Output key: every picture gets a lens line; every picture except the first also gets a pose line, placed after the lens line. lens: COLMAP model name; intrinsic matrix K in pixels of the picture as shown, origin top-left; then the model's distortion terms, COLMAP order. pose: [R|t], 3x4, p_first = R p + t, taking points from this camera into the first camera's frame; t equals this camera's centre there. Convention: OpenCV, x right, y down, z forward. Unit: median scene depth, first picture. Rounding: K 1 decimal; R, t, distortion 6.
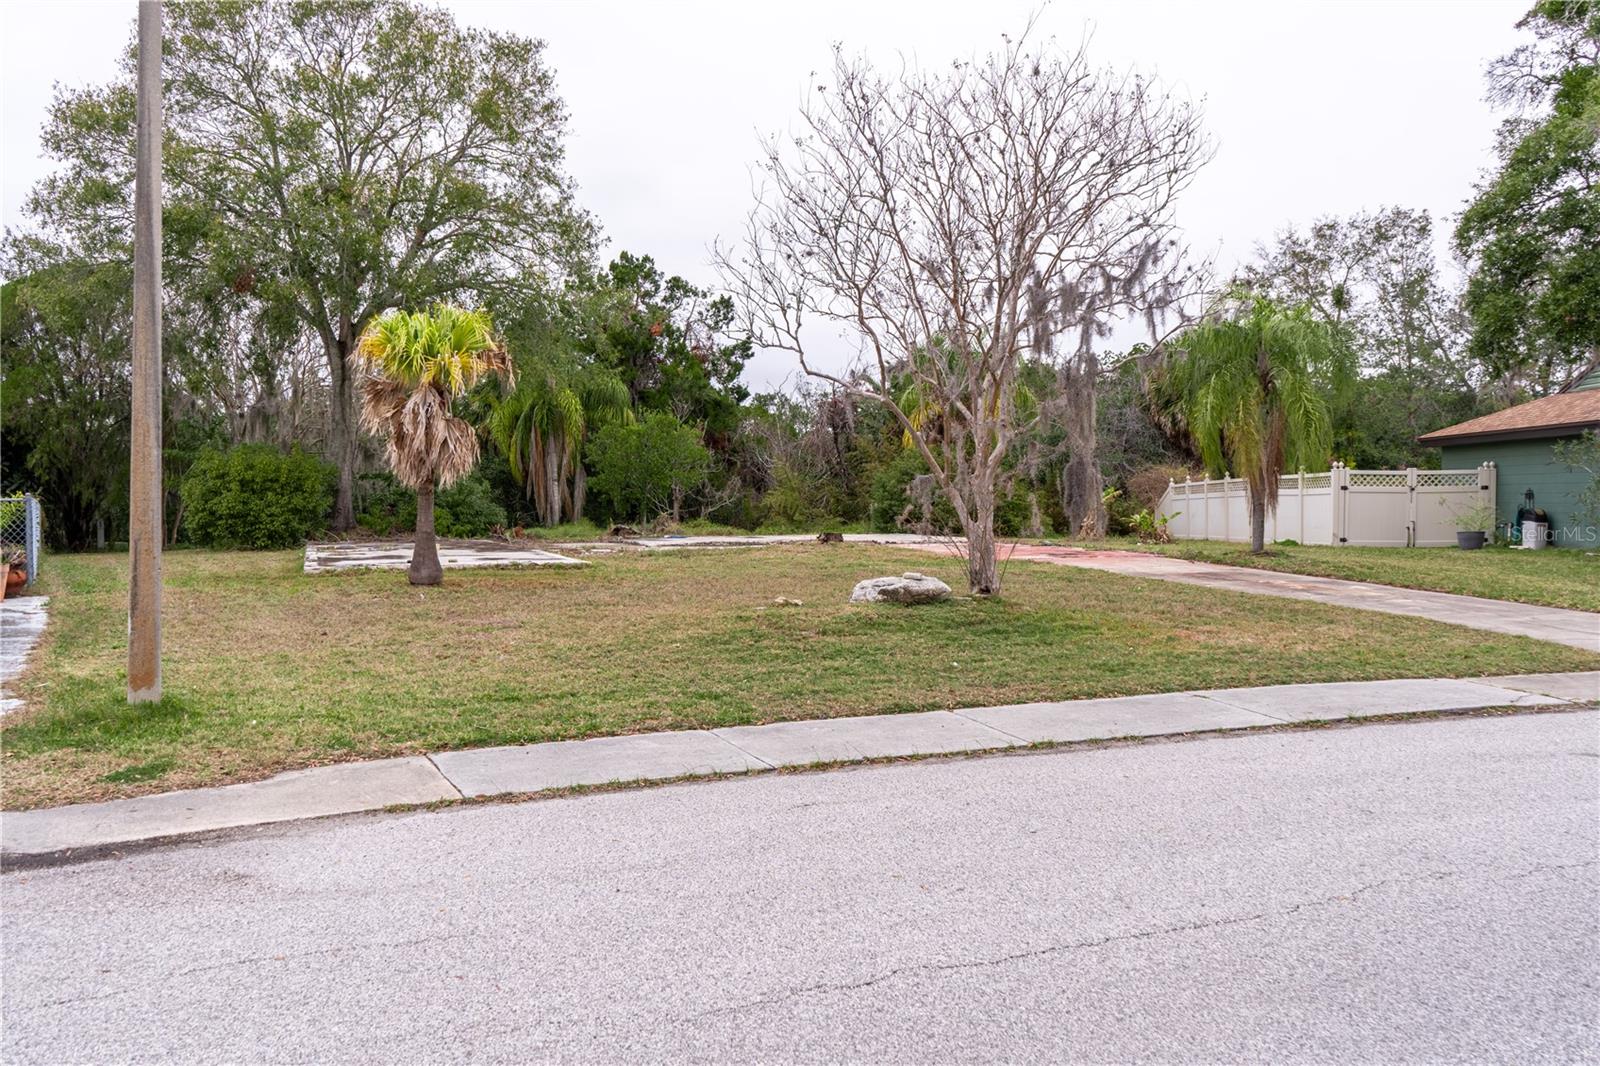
lens RADIAL K [[1293.9, 0, 800.0], [0, 1293.9, 533.0], [0, 0, 1]] dist [-0.000096, -0.001636]
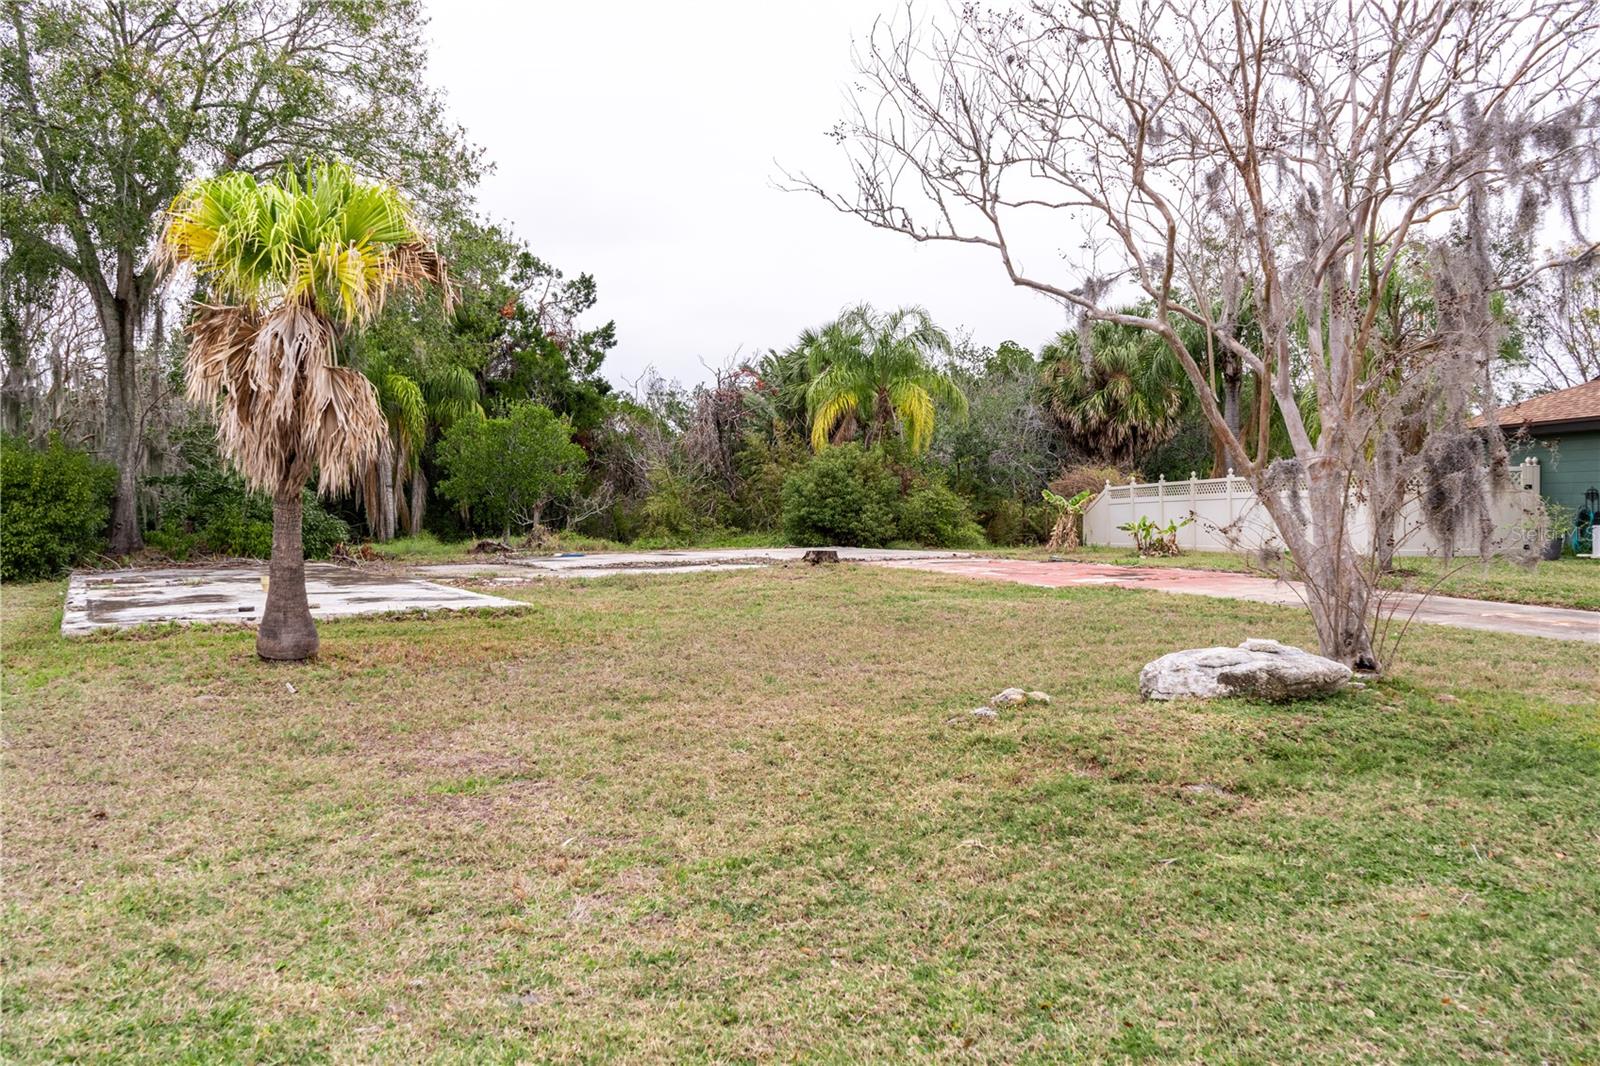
lens RADIAL K [[1264.7, 0, 800.0], [0, 1264.7, 533.0], [0, 0, 1]] dist [-0.007898, 0.002433]
pose [[0.987785, -0.010910, 0.155442, -0.076628], [0.011611, 0.999926, -0.003607, -0.005885], [-0.155392, 0.005367, 0.987838, 0.207858]]
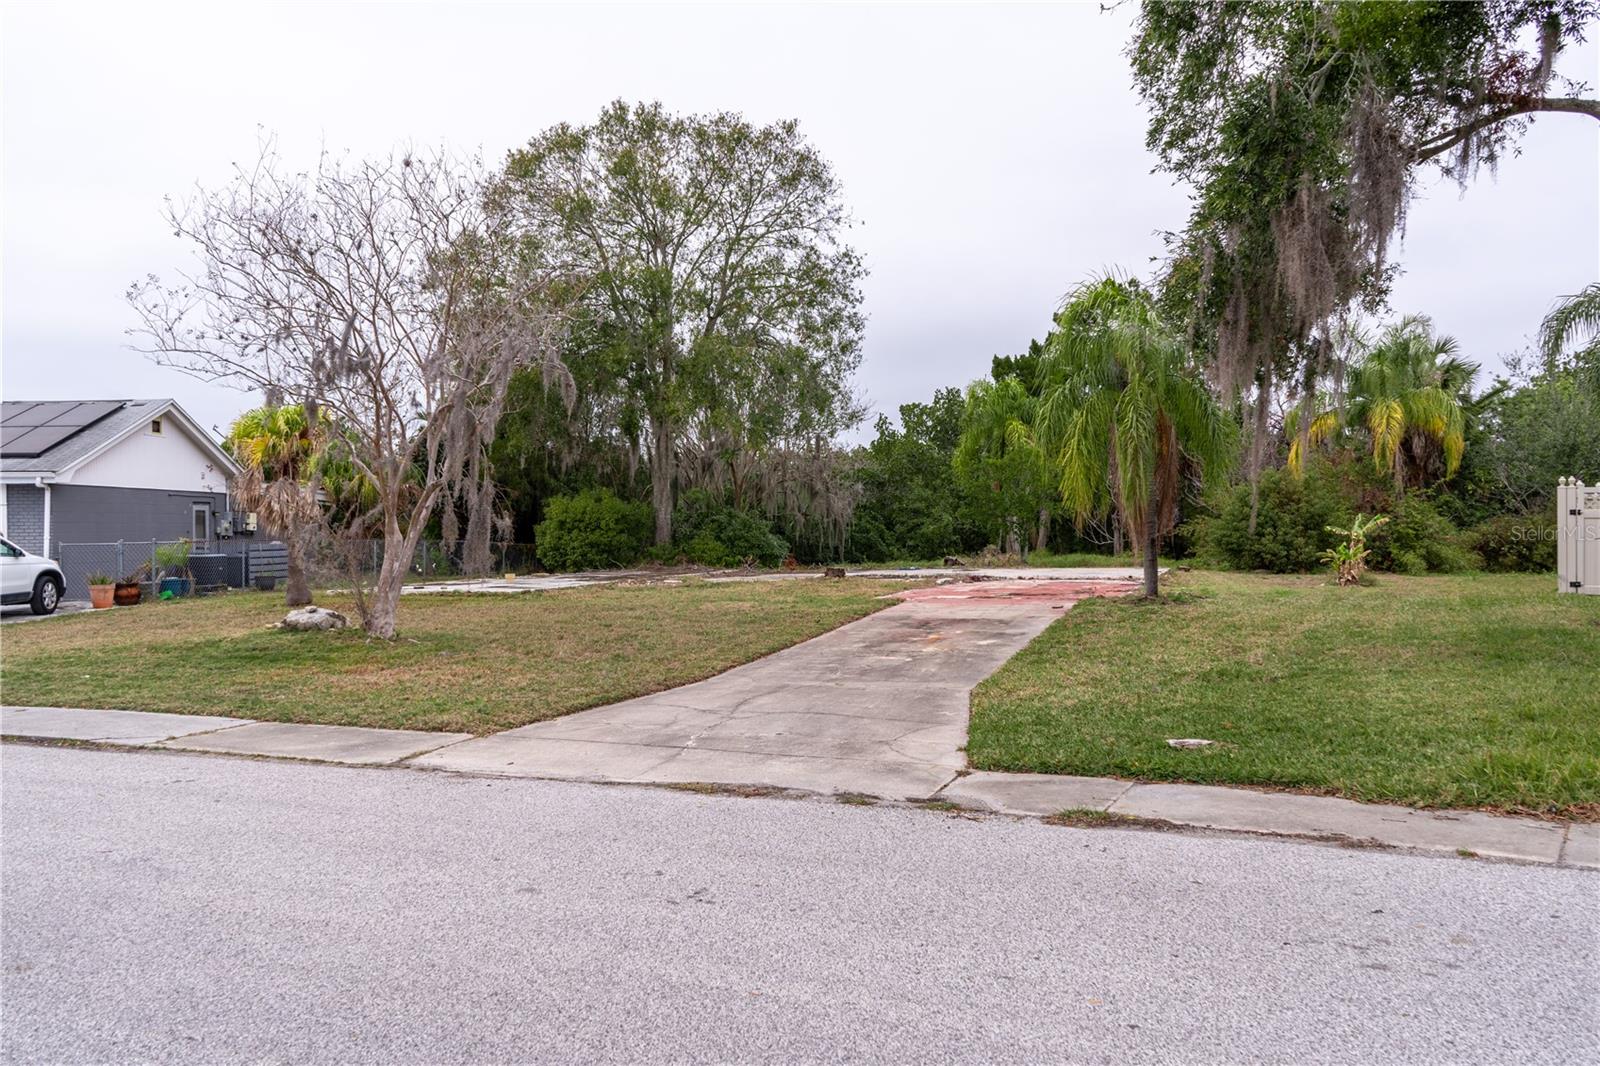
lens RADIAL K [[1282.8, 0, 800.0], [0, 1282.8, 533.0], [0, 0, 1]] dist [-0.010466, -0.004700]
pose [[0.765385, -0.006133, -0.643543, 0.484698], [-0.005651, 0.999852, -0.016249, -0.008323], [0.643547, 0.016074, 0.765237, 0.156633]]
